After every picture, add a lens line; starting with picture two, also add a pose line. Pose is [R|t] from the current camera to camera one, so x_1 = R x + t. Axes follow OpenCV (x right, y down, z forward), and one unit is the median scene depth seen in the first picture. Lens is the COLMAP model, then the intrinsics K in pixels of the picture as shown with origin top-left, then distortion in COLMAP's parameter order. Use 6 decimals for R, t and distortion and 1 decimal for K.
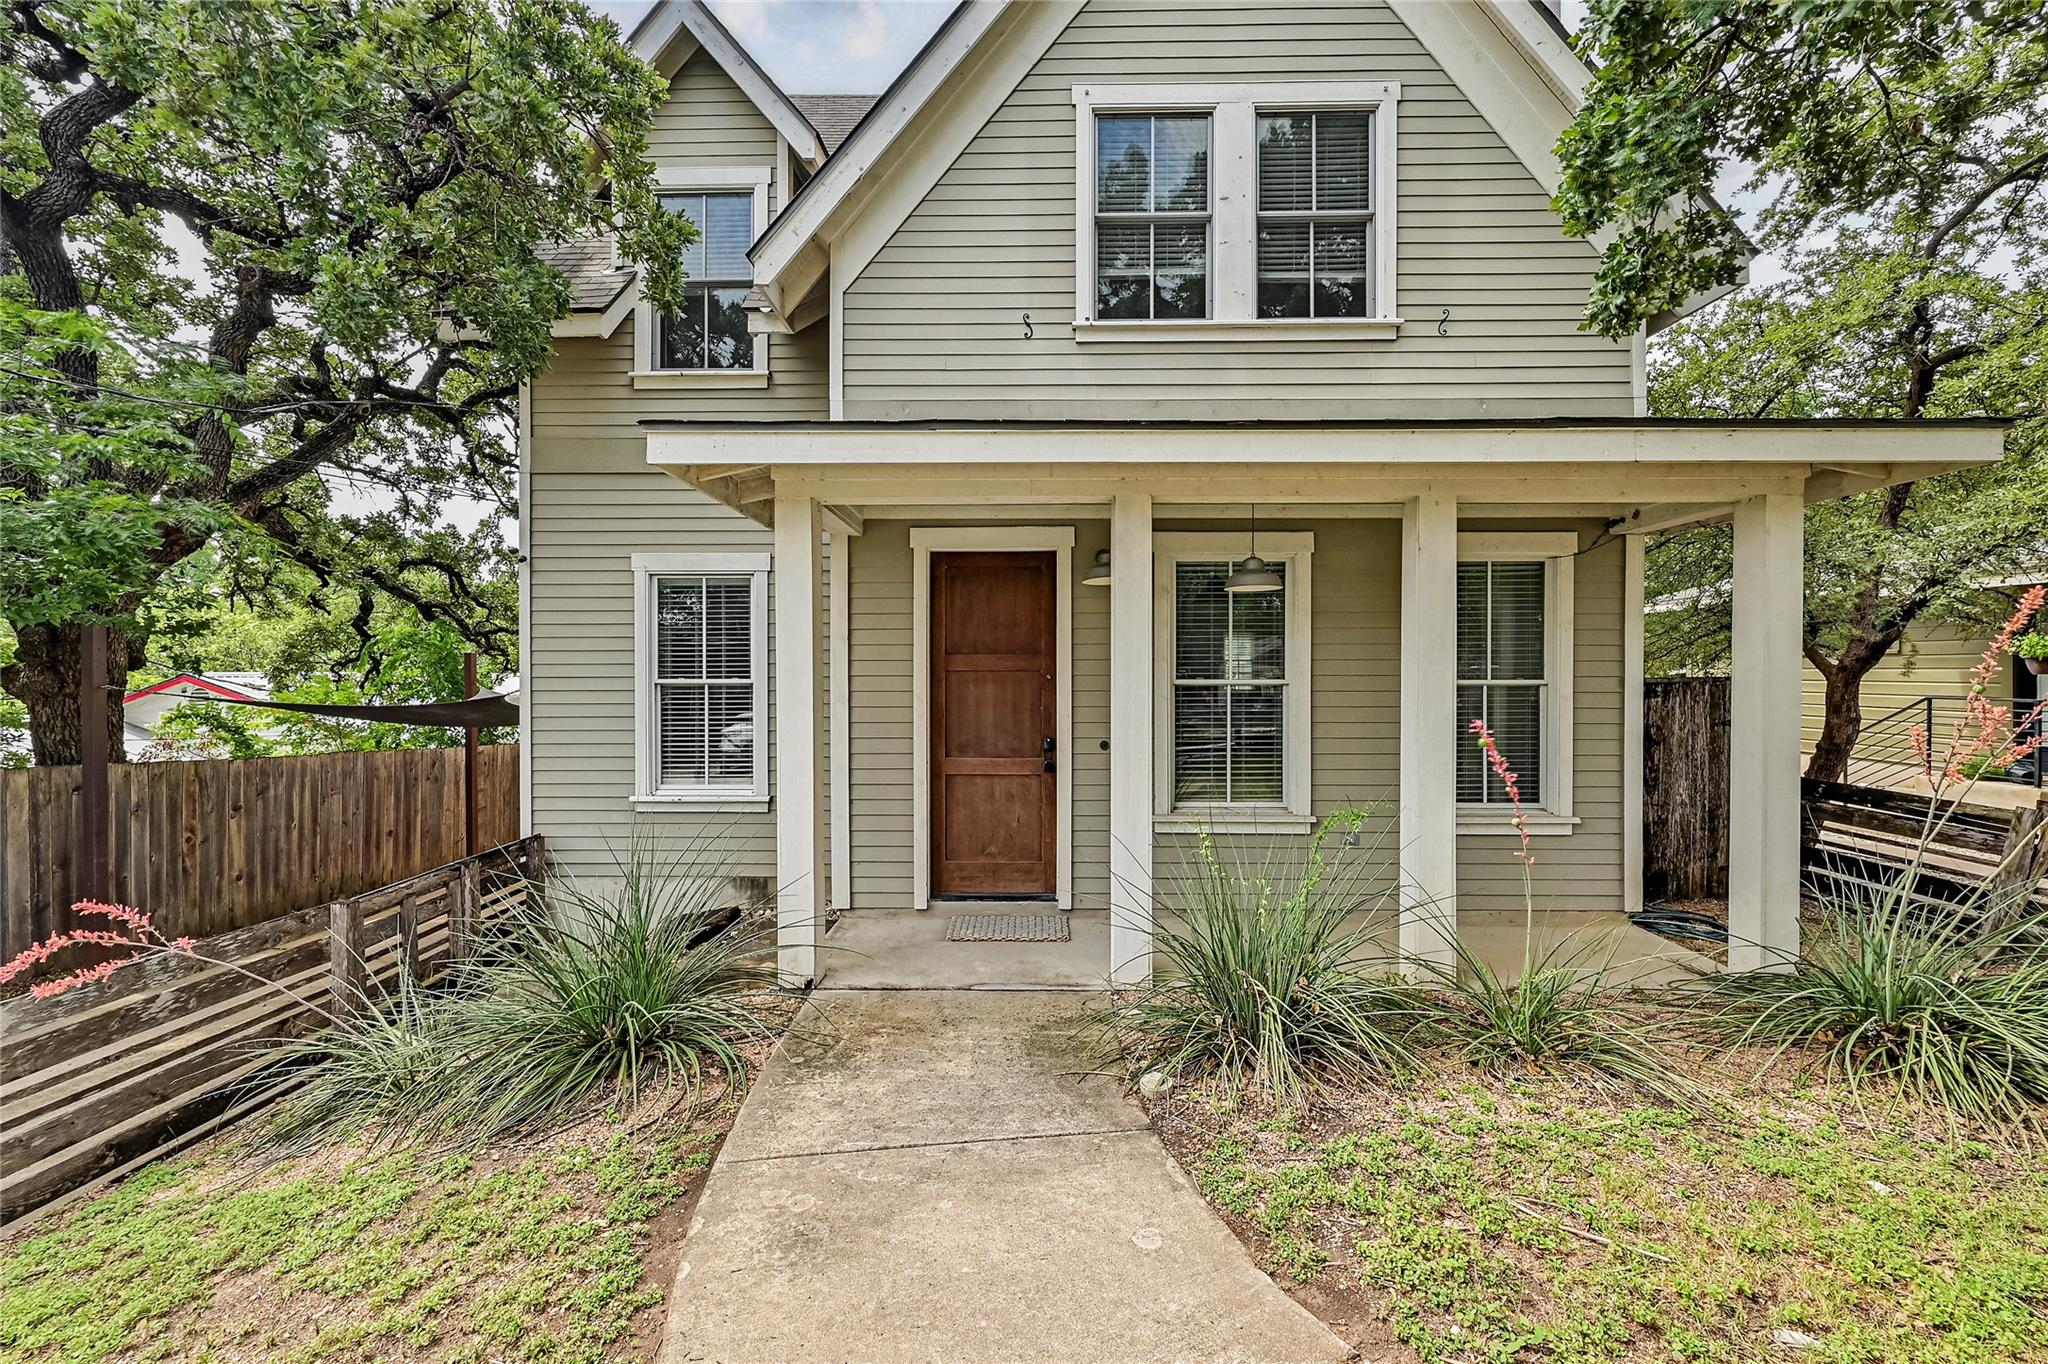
lens RADIAL K [[828.1, 0, 1013.3], [0, 828.1, 674.3], [0, 0, 1]] dist [0.000118, -0.000022]
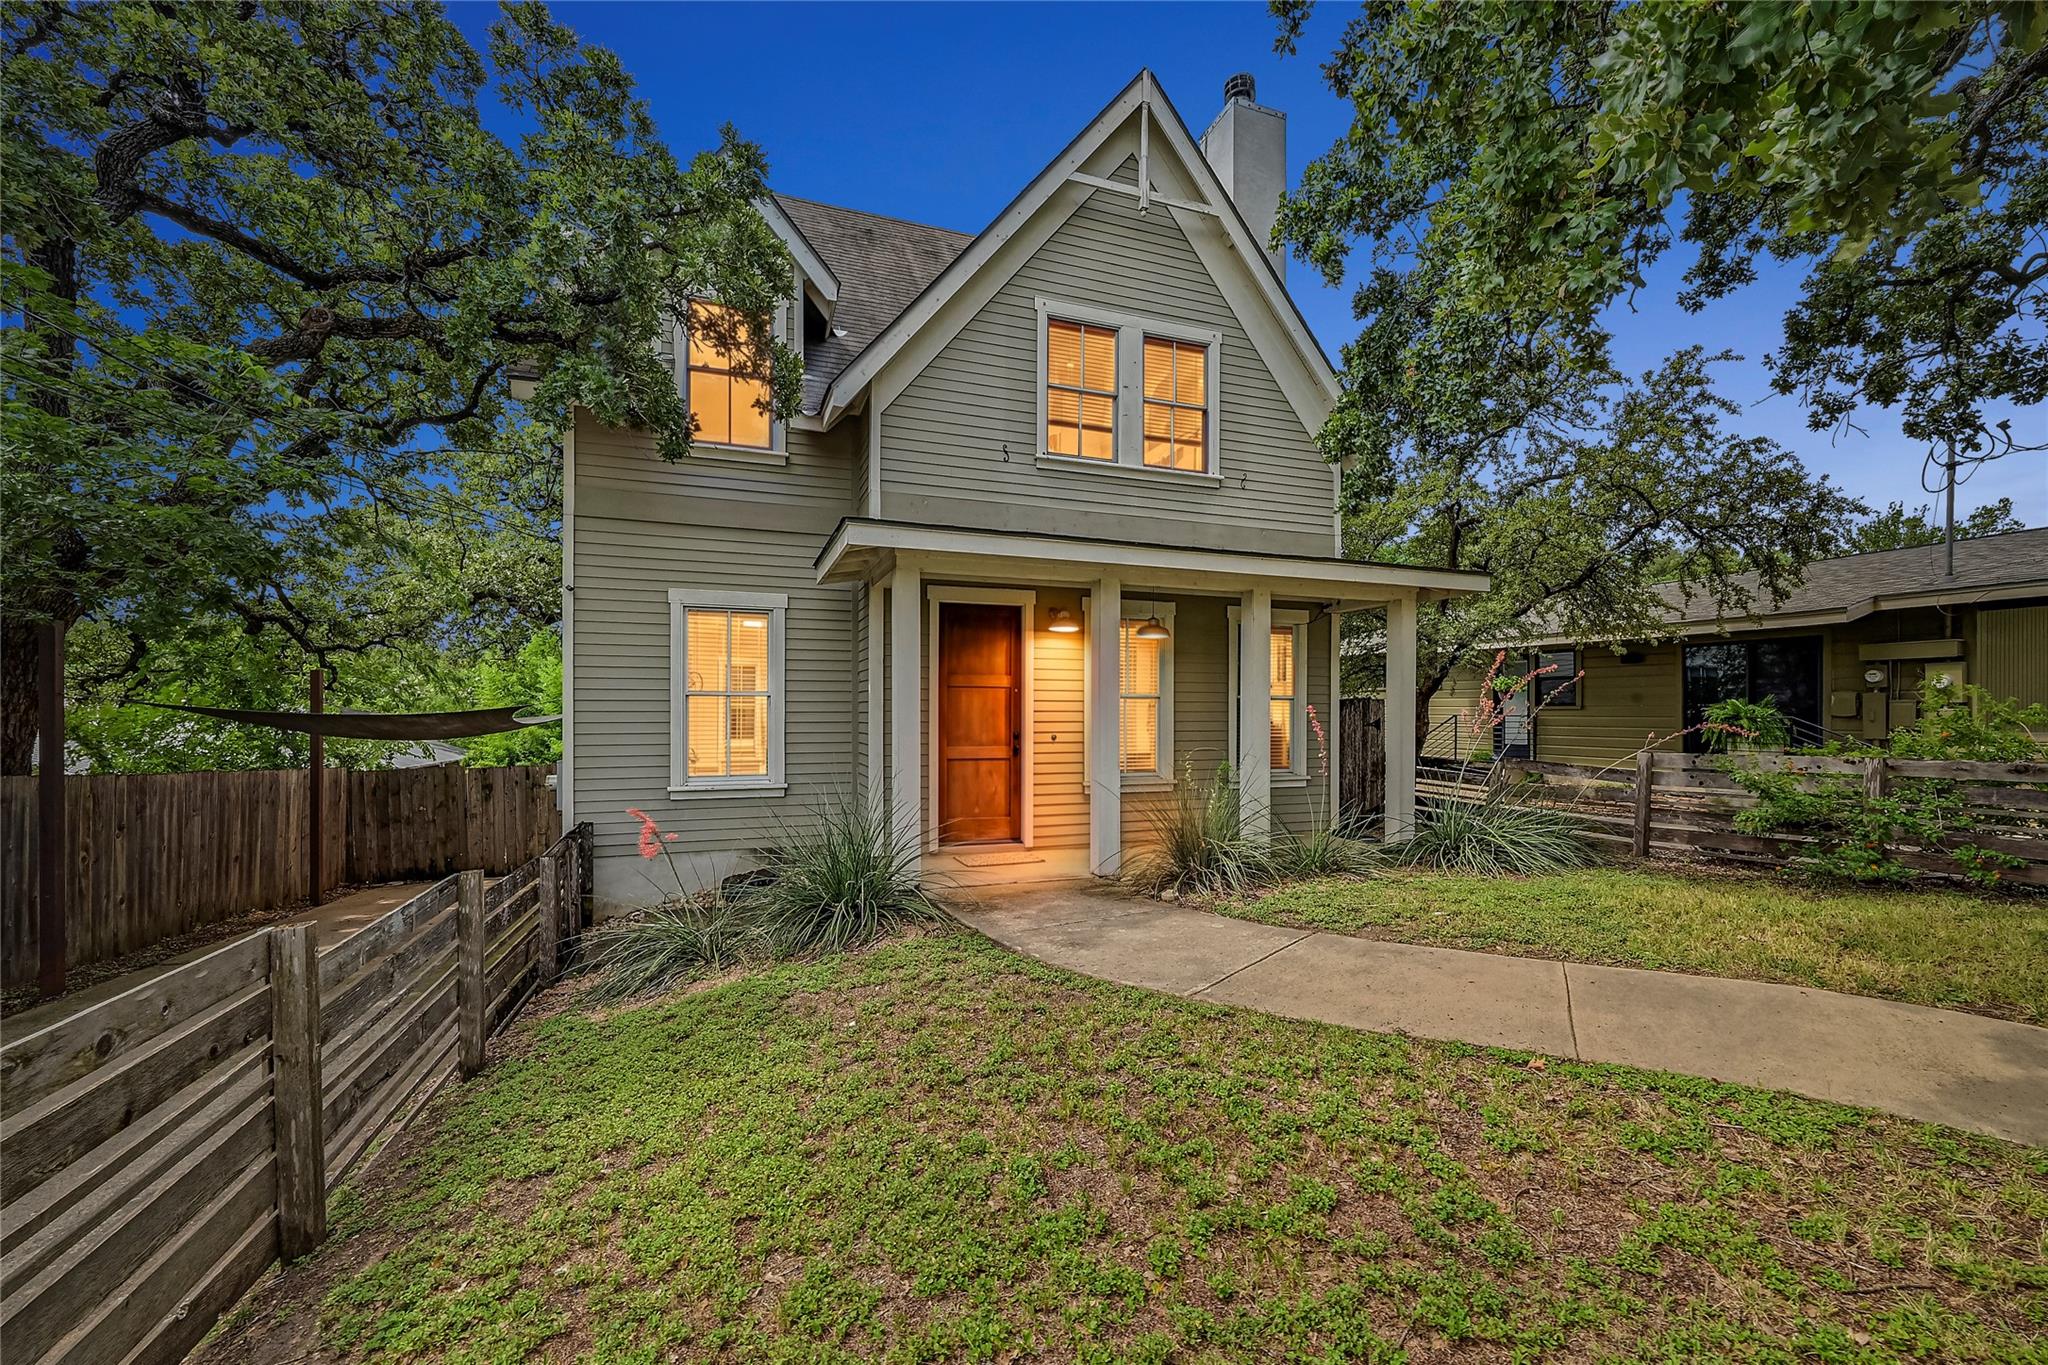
lens RADIAL K [[822.4, 0, 1030.2], [0, 822.4, 704.2], [0, 0, 1]] dist [0.000178, -0.000142]
pose [[0.932582, 0.006004, 0.360907, -0.470240], [-0.002900, 0.999954, -0.009143, 0.040476], [-0.360946, 0.007480, 0.932557, -0.380627]]
